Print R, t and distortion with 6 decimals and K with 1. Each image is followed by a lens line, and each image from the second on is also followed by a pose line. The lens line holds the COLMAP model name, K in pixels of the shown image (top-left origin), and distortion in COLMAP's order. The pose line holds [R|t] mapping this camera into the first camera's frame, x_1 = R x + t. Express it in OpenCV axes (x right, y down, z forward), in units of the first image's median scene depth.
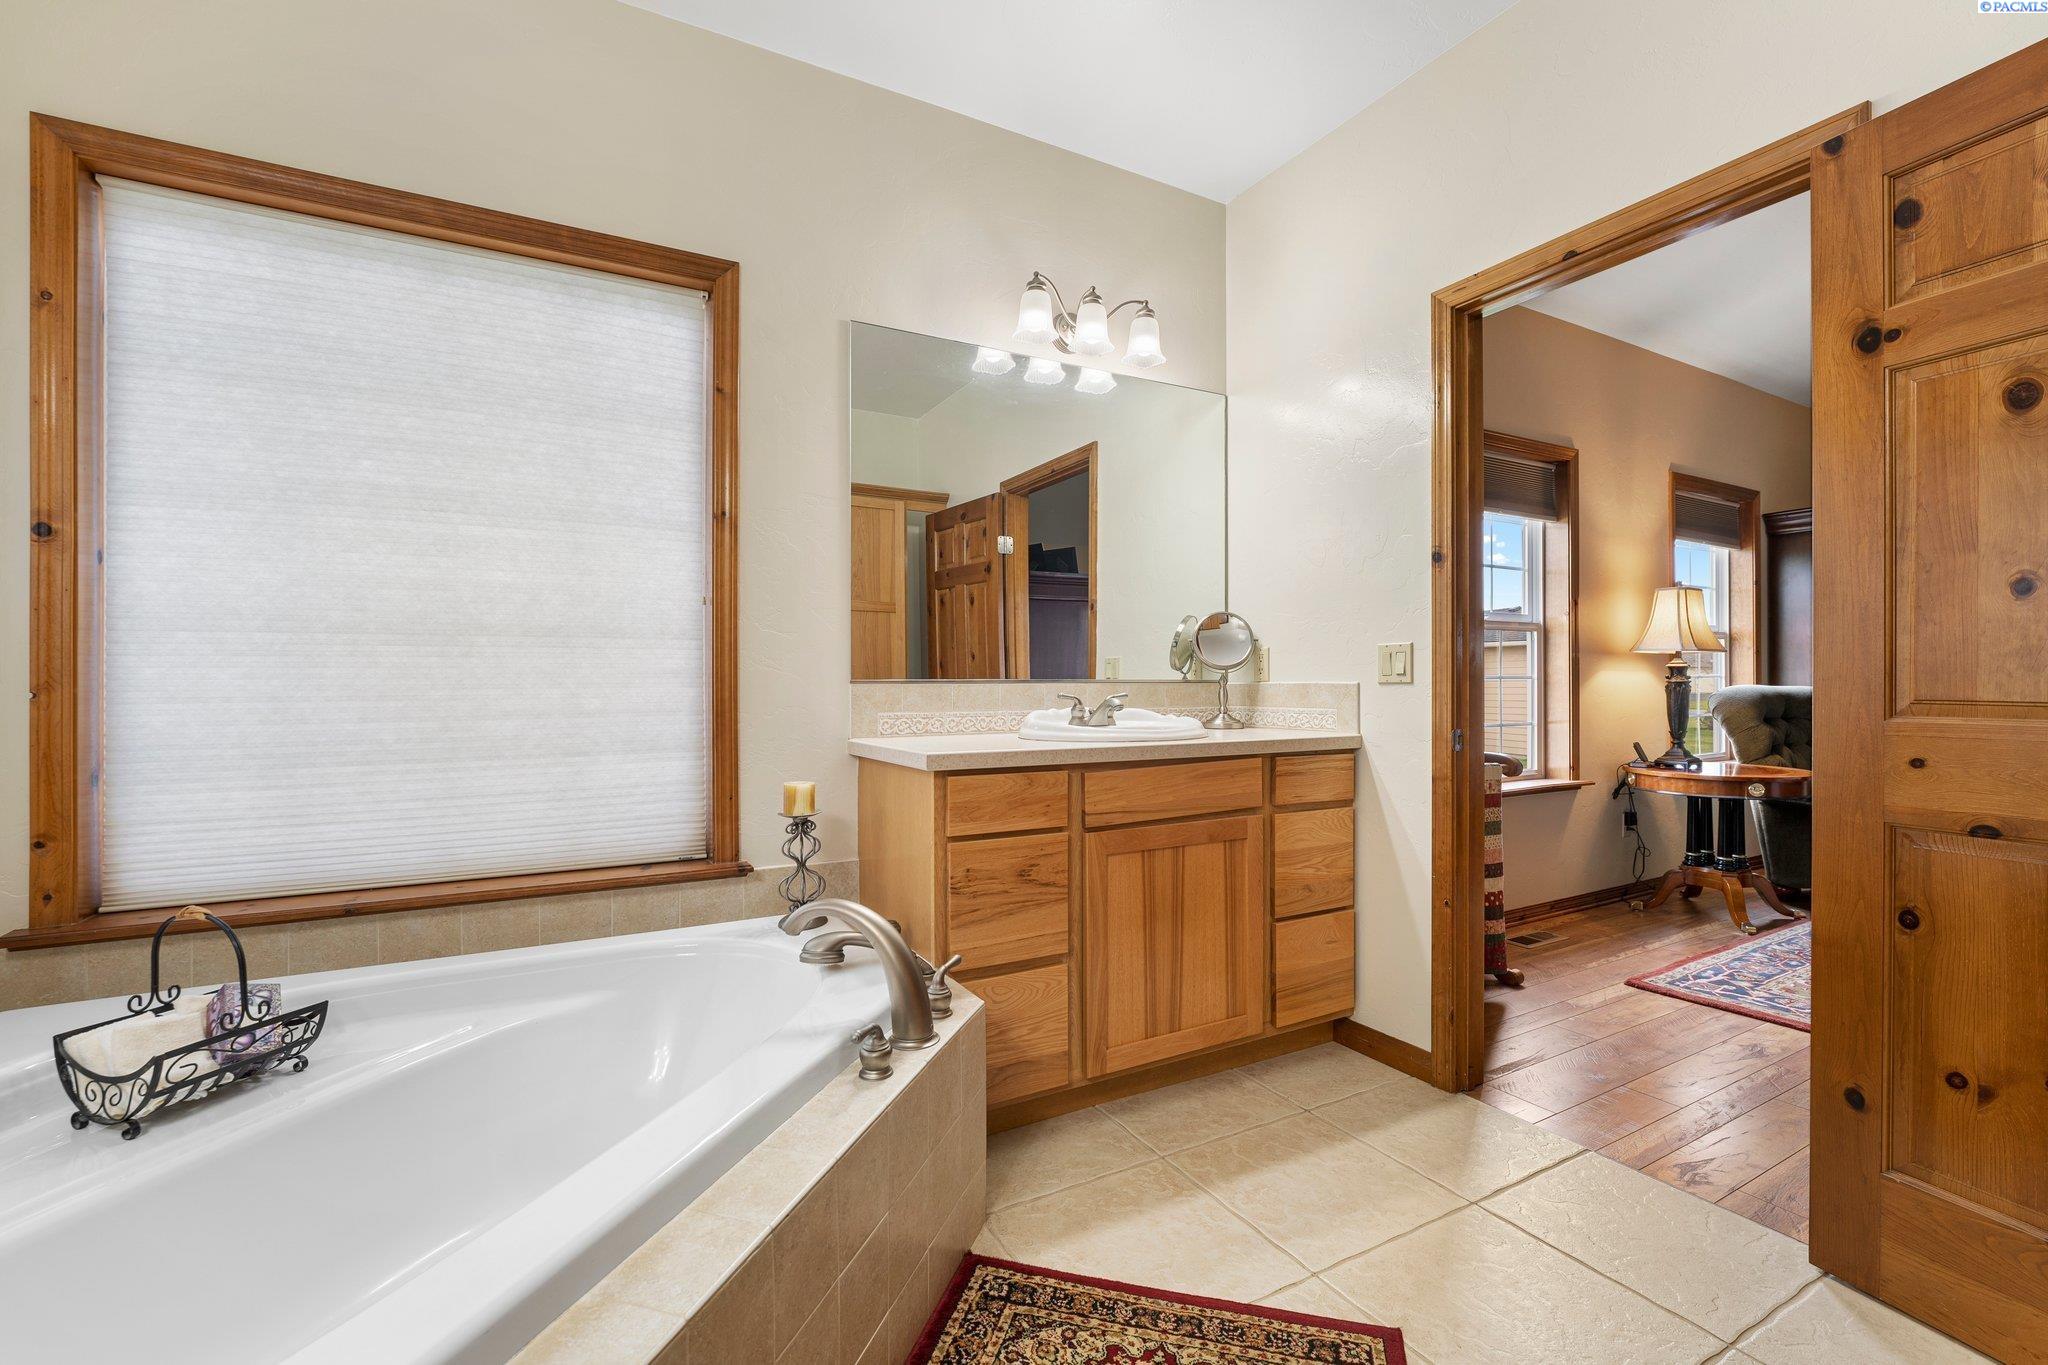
lens RADIAL K [[893.9, 0, 1037.0], [0, 893.9, 684.3], [0, 0, 1]] dist [-0.012069, 0.000439]
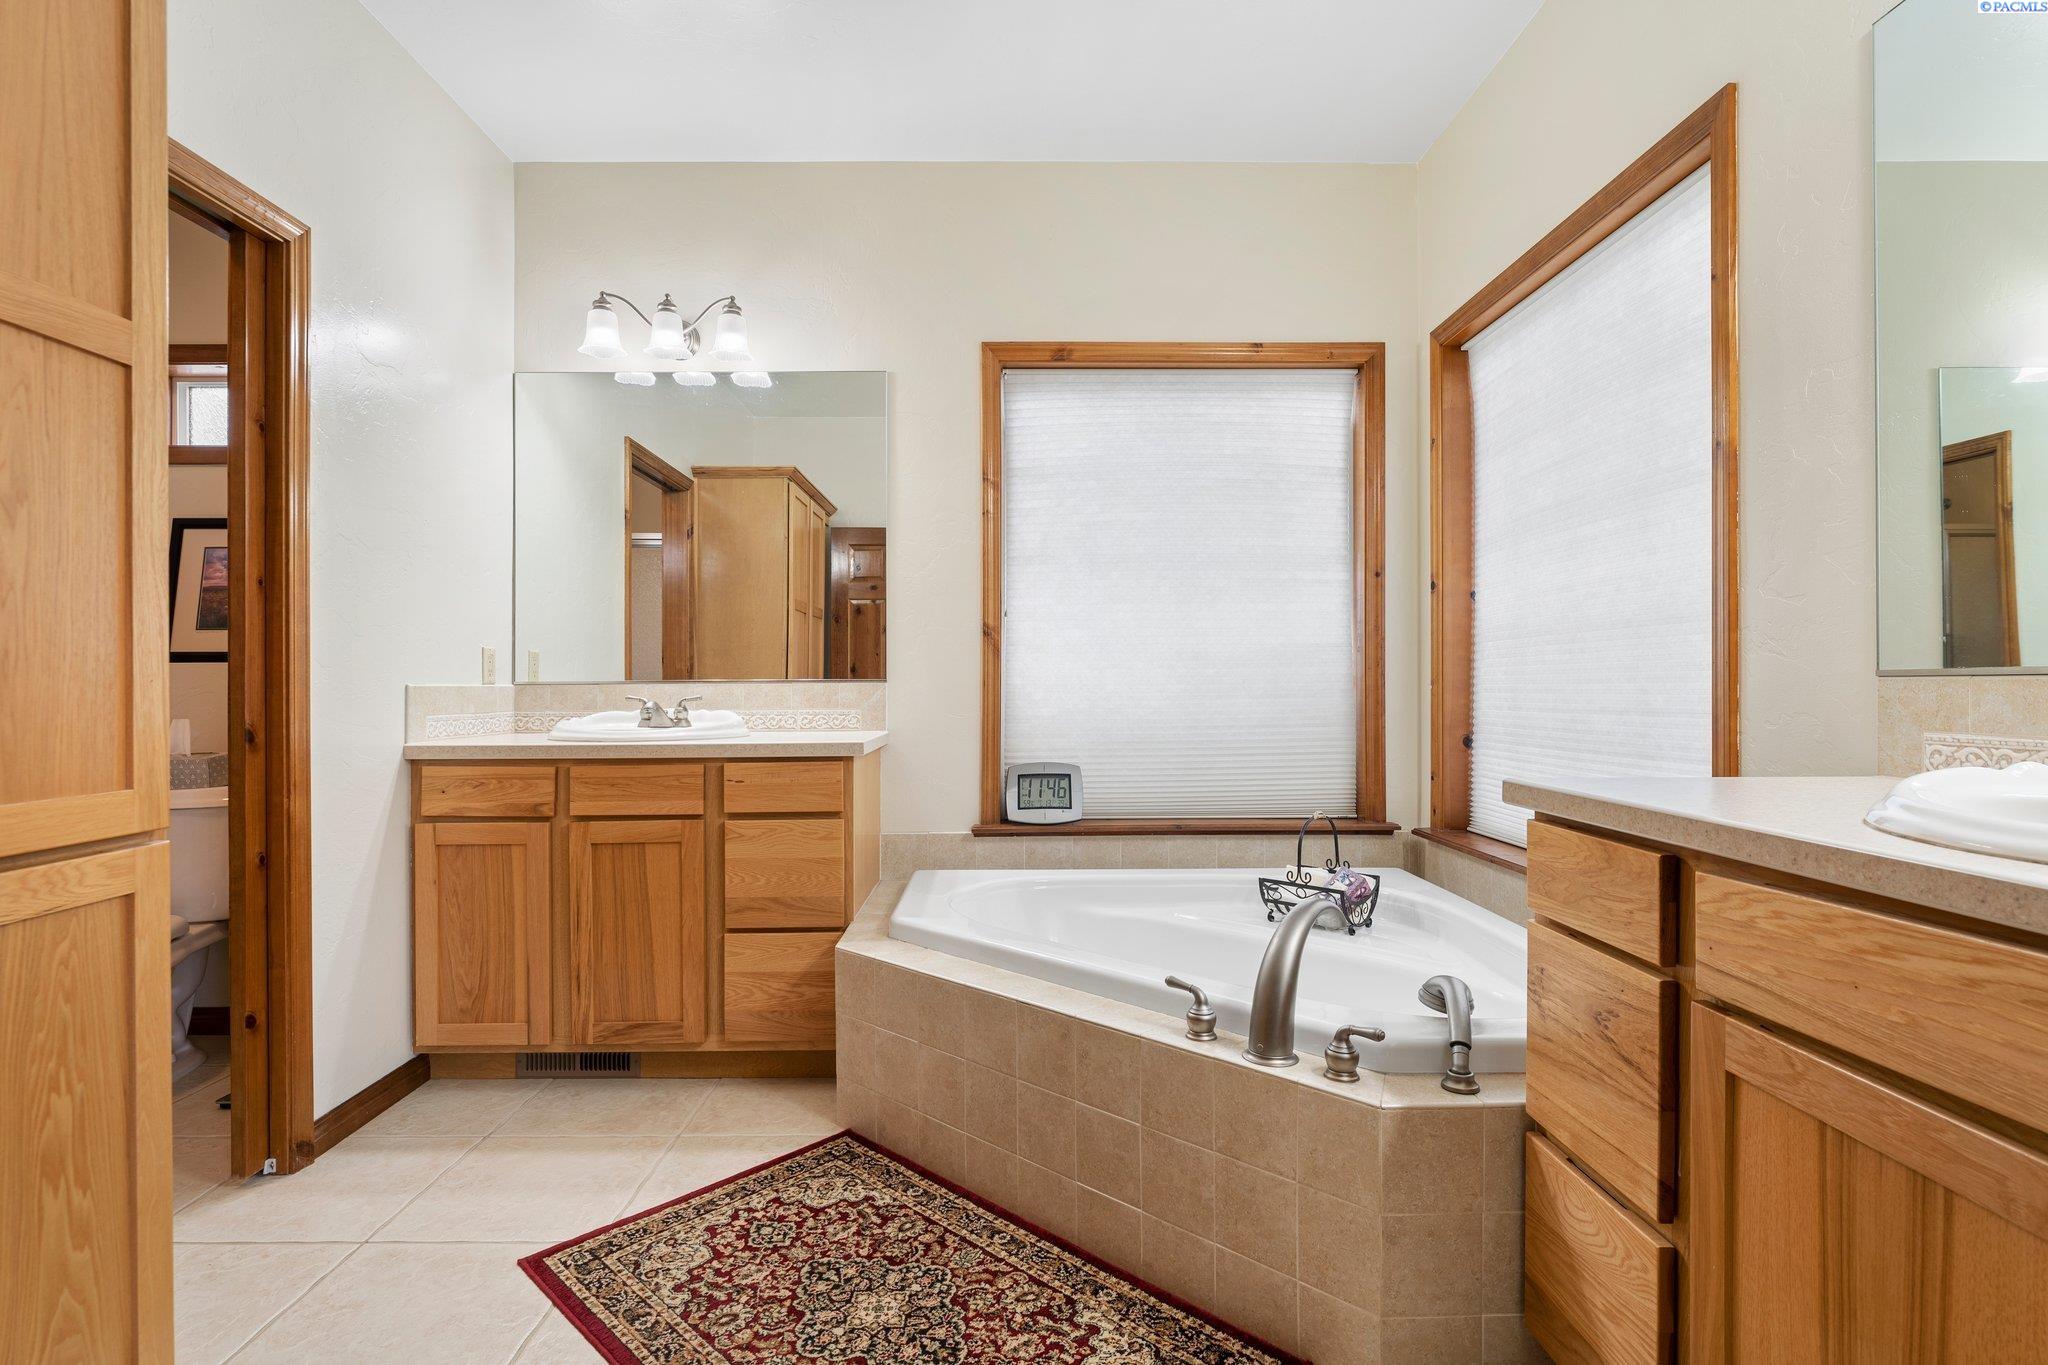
lens RADIAL K [[978.3, 0, 1021.3], [0, 978.3, 684.6], [0, 0, 1]] dist [-0.000467, -0.002523]
pose [[-0.463619, 0.004189, -0.886025, 0.678549], [0.000181, 0.999989, 0.004633, 0.000882], [0.886035, 0.001988, -0.463614, 0.947053]]
